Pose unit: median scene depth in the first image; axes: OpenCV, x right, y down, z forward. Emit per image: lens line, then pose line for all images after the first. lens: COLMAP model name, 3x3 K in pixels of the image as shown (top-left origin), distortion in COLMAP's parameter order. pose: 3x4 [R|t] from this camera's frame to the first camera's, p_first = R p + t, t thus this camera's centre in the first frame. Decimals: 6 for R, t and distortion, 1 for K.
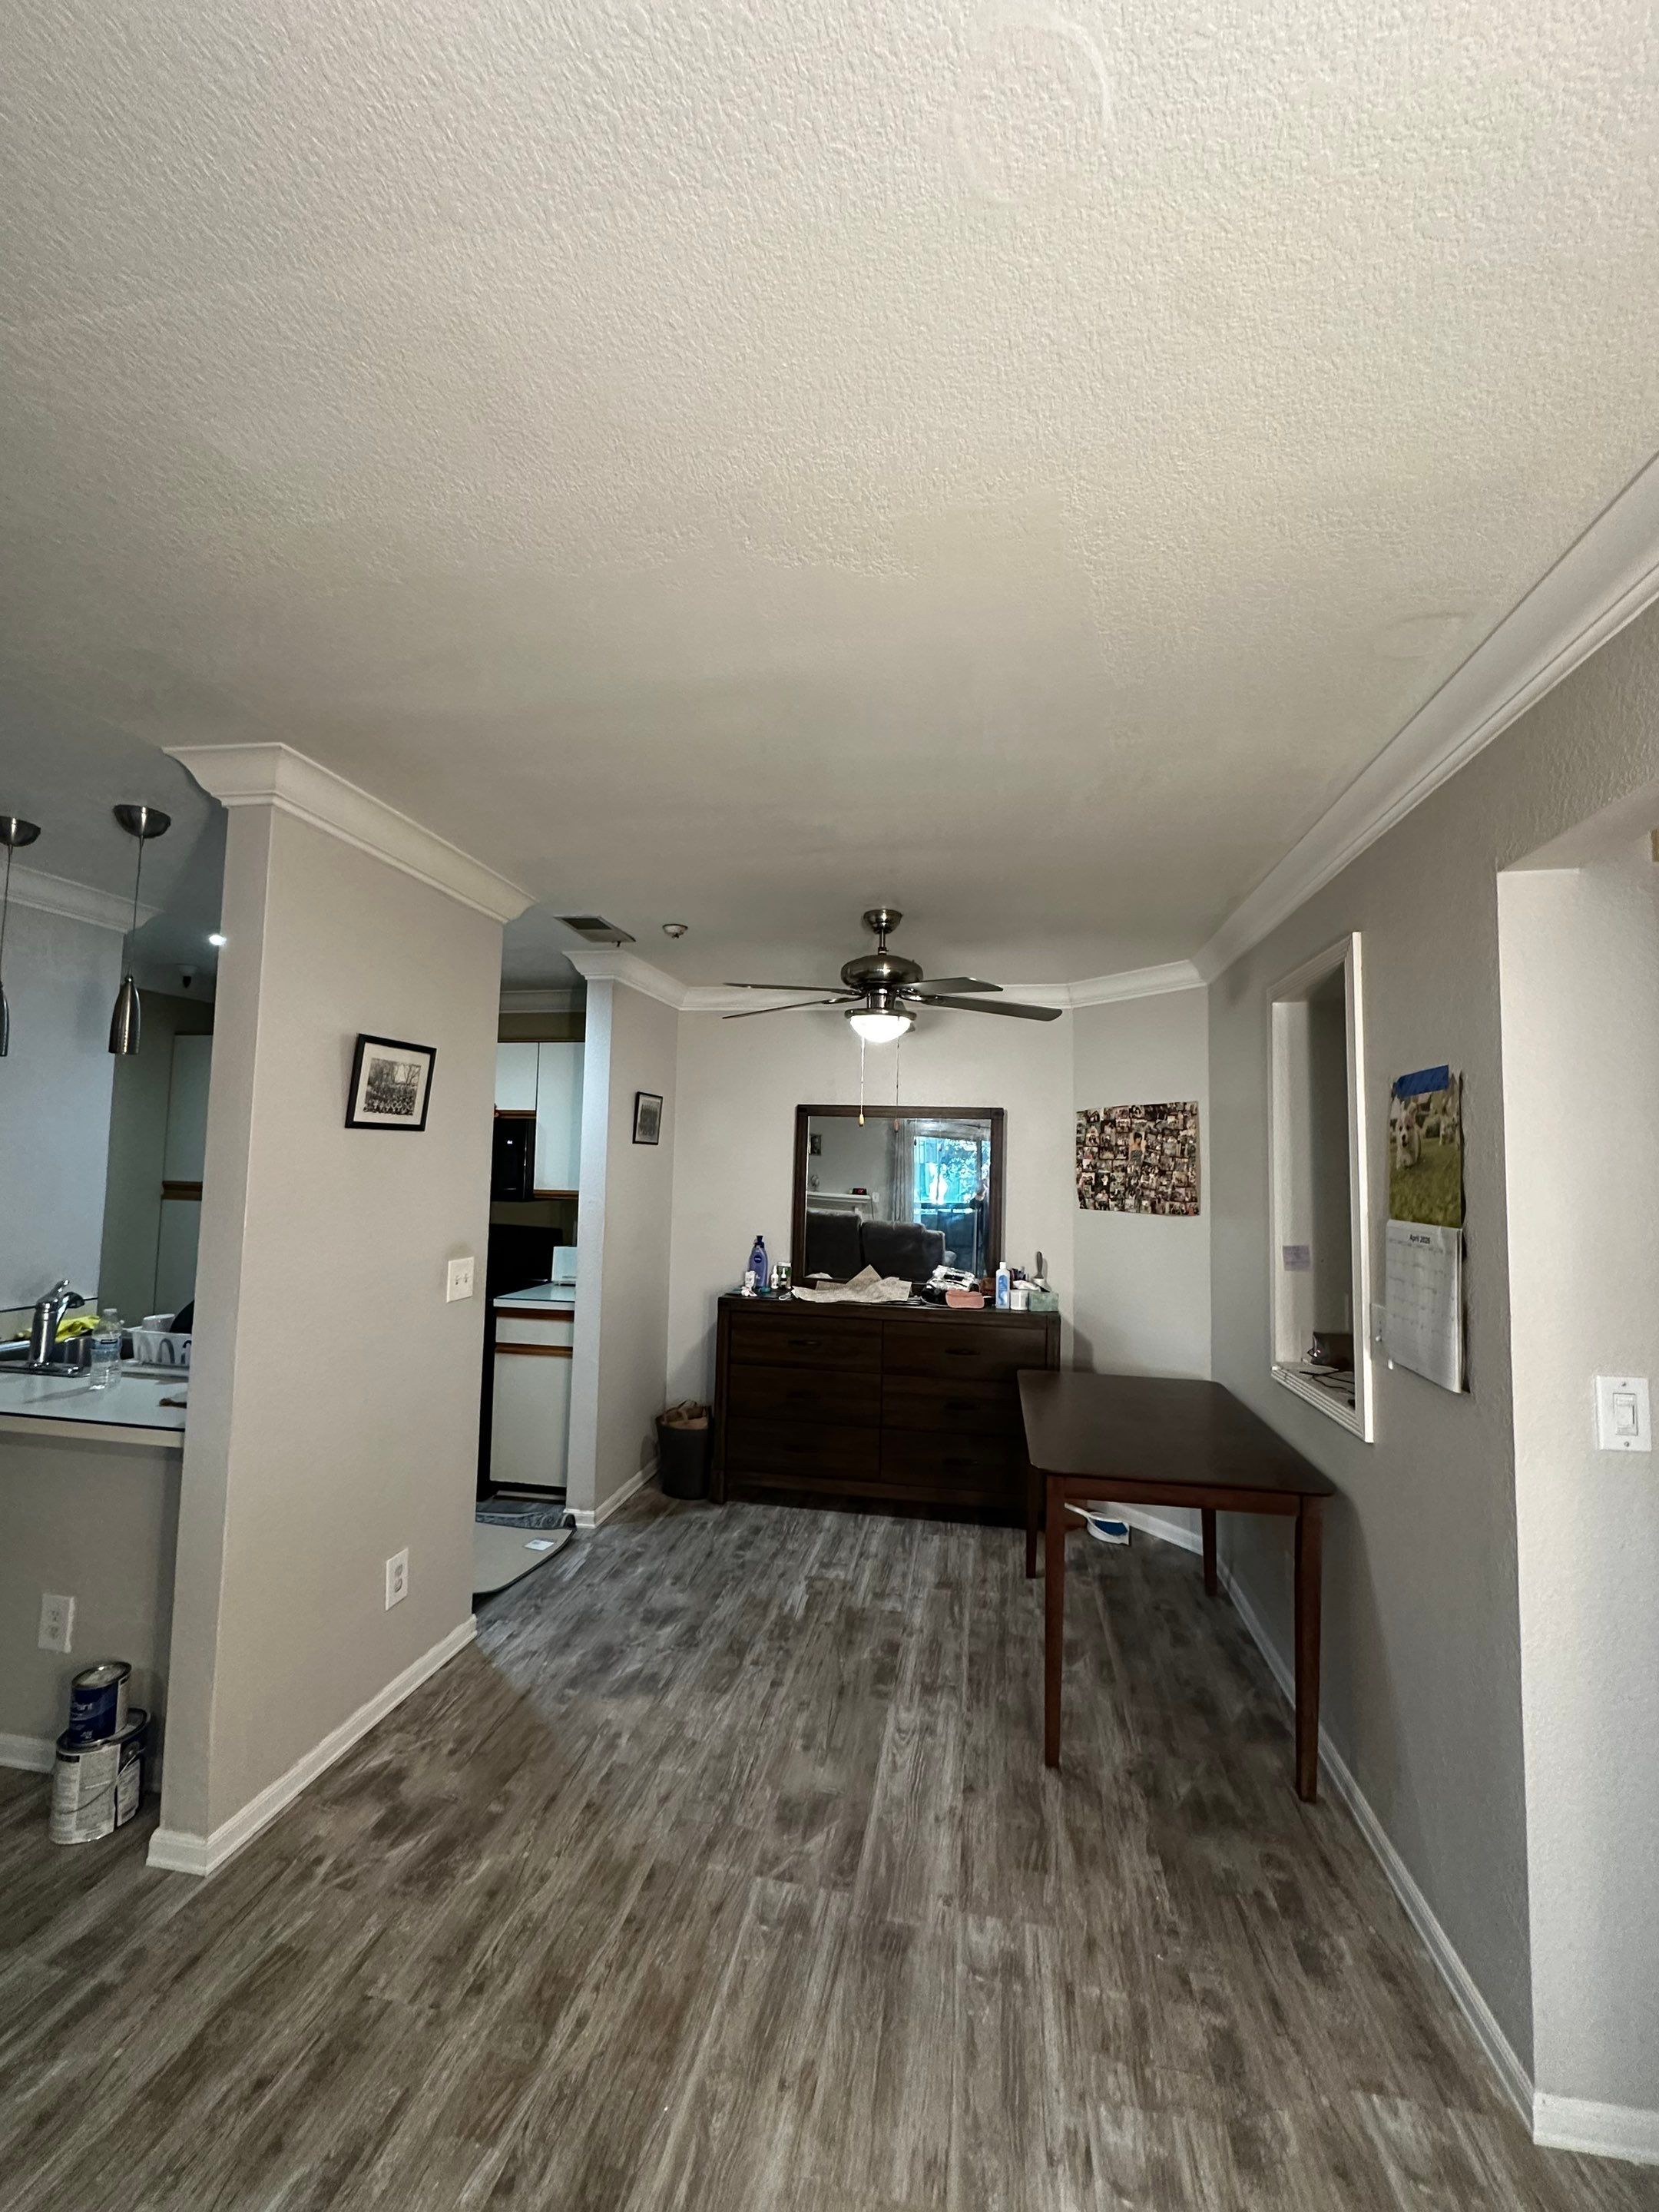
lens RADIAL K [[877.5, 0, 831.0], [0, 877.5, 1105.6], [0, 0, 1]] dist [-0.002347, 0.000241]
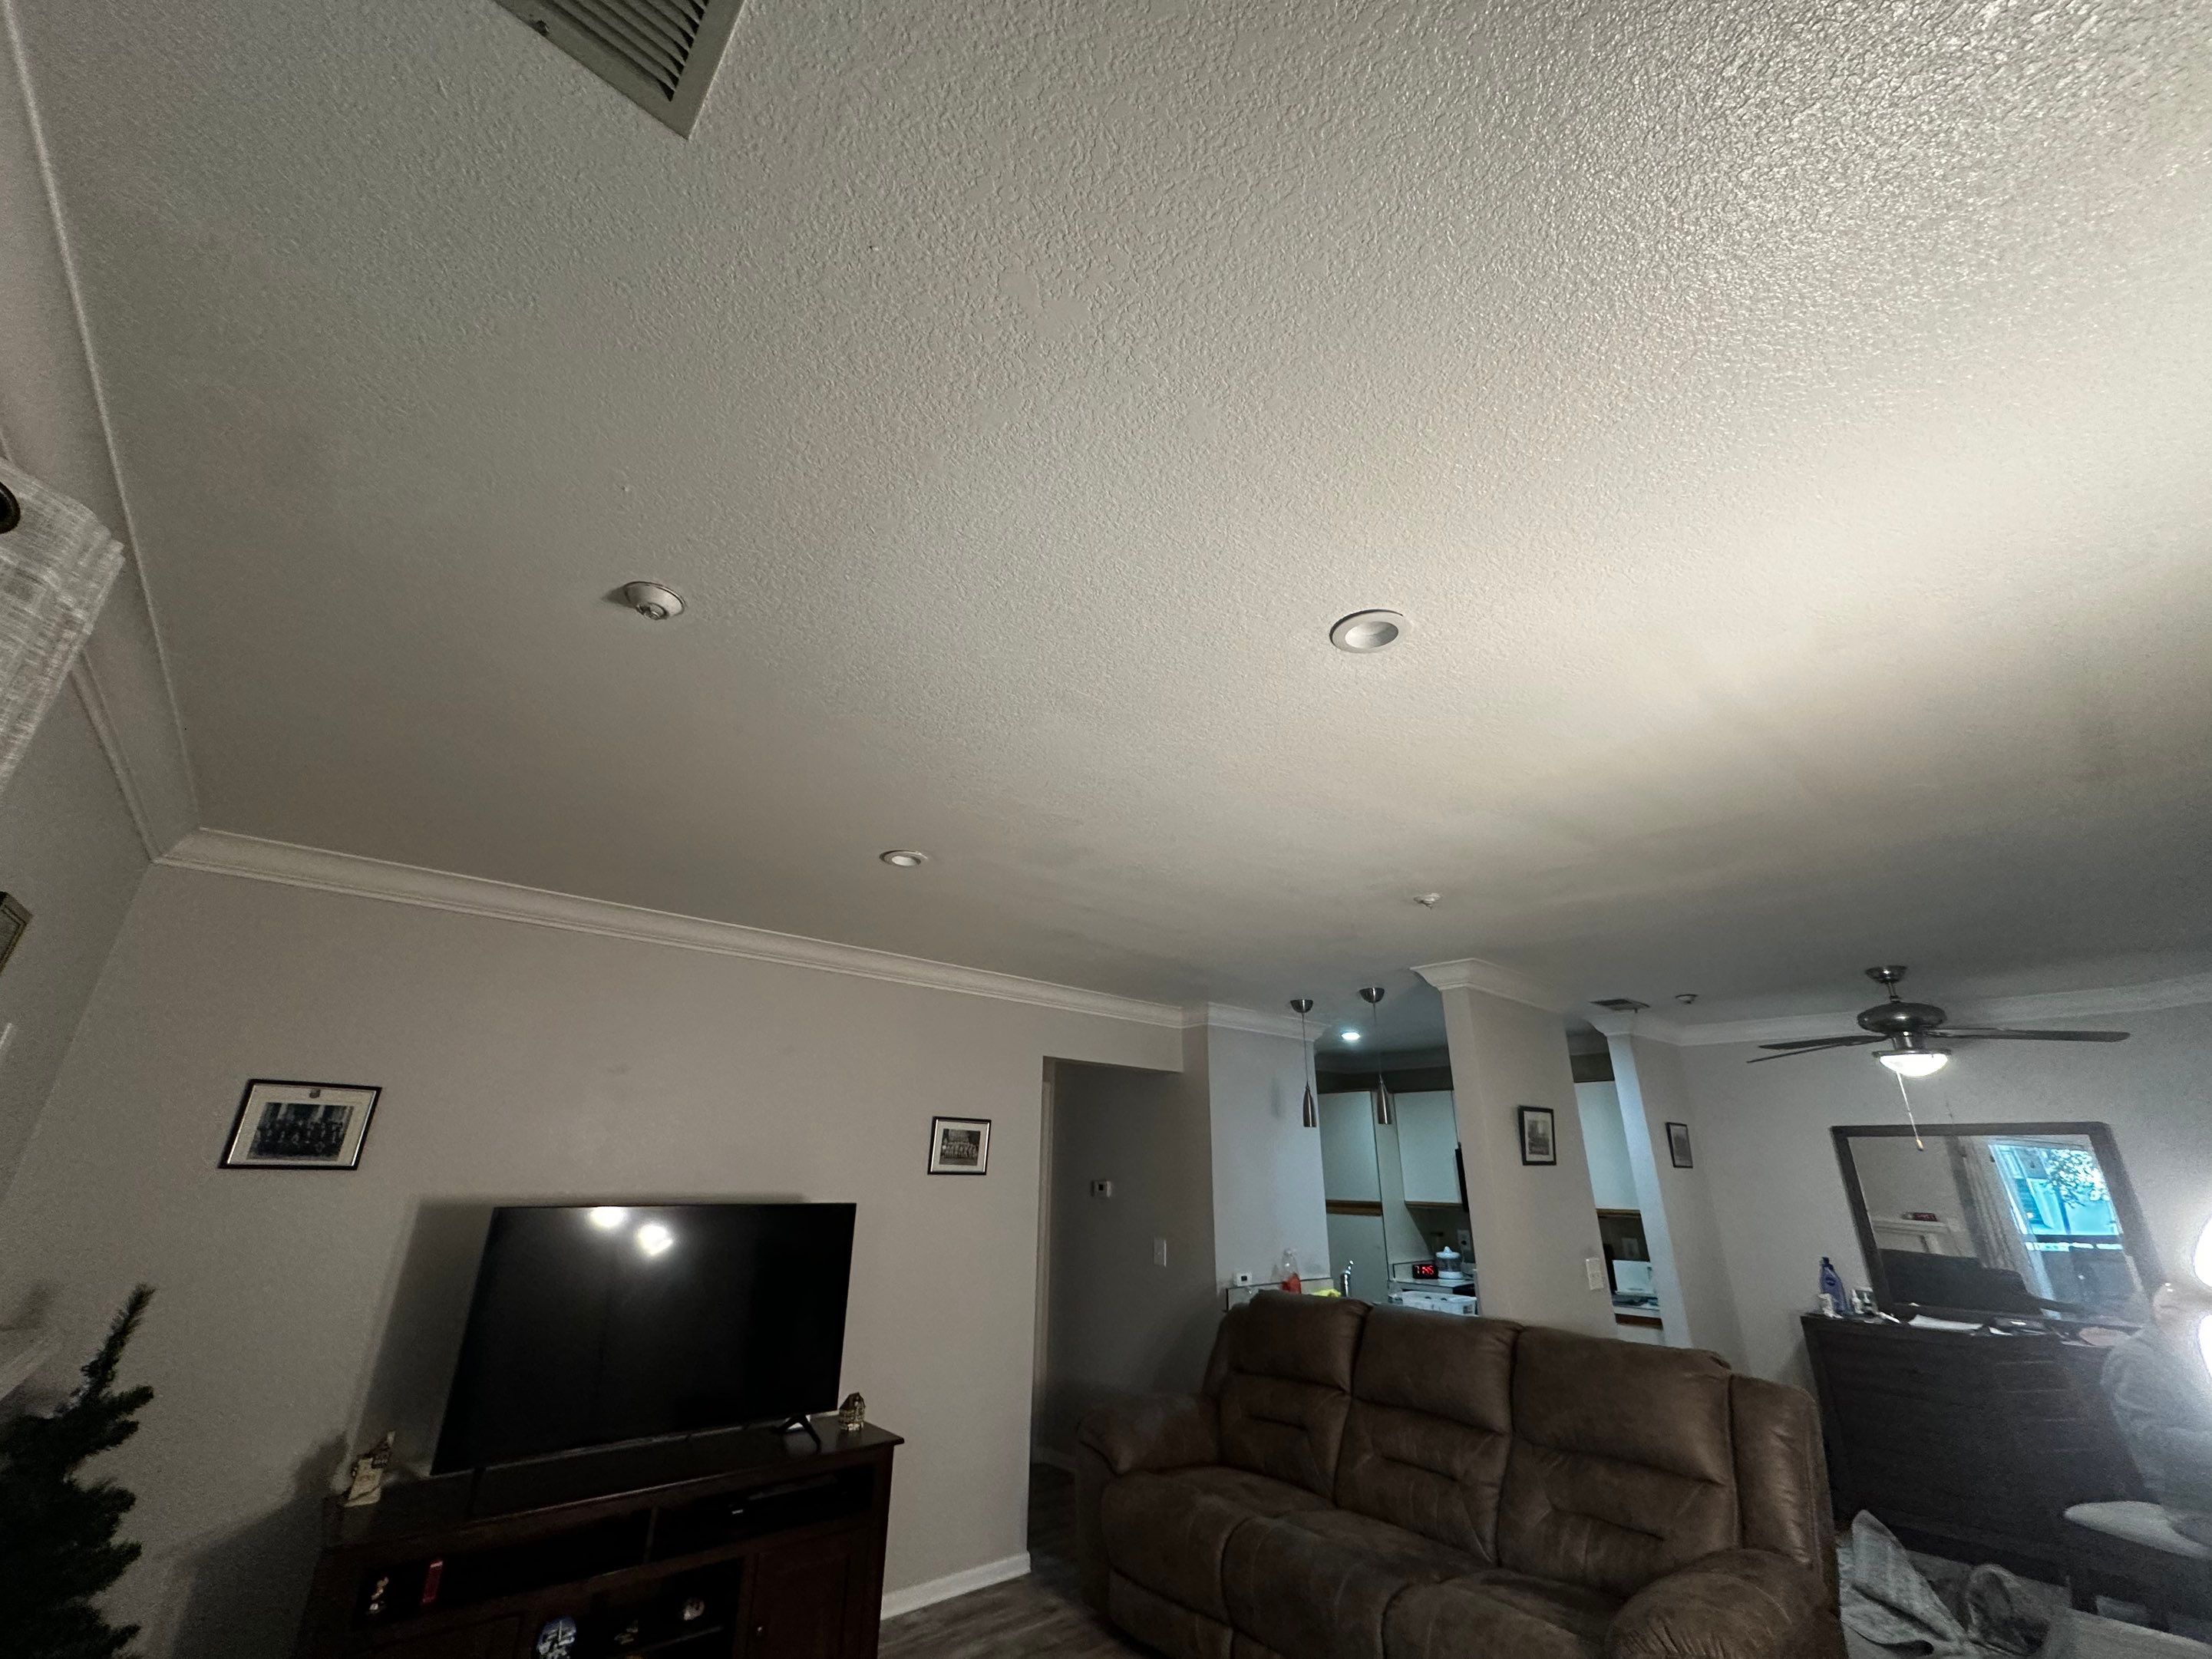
lens RADIAL K [[877.4, 0, 1104.7], [0, 877.4, 828.6], [0, 0, 1]] dist [-0.002347, 0.000241]
pose [[0.783992, -0.235965, -0.574175, -0.050725], [0.046281, 0.944582, -0.324996, -0.057484], [0.619044, 0.228221, 0.751465, -0.690153]]
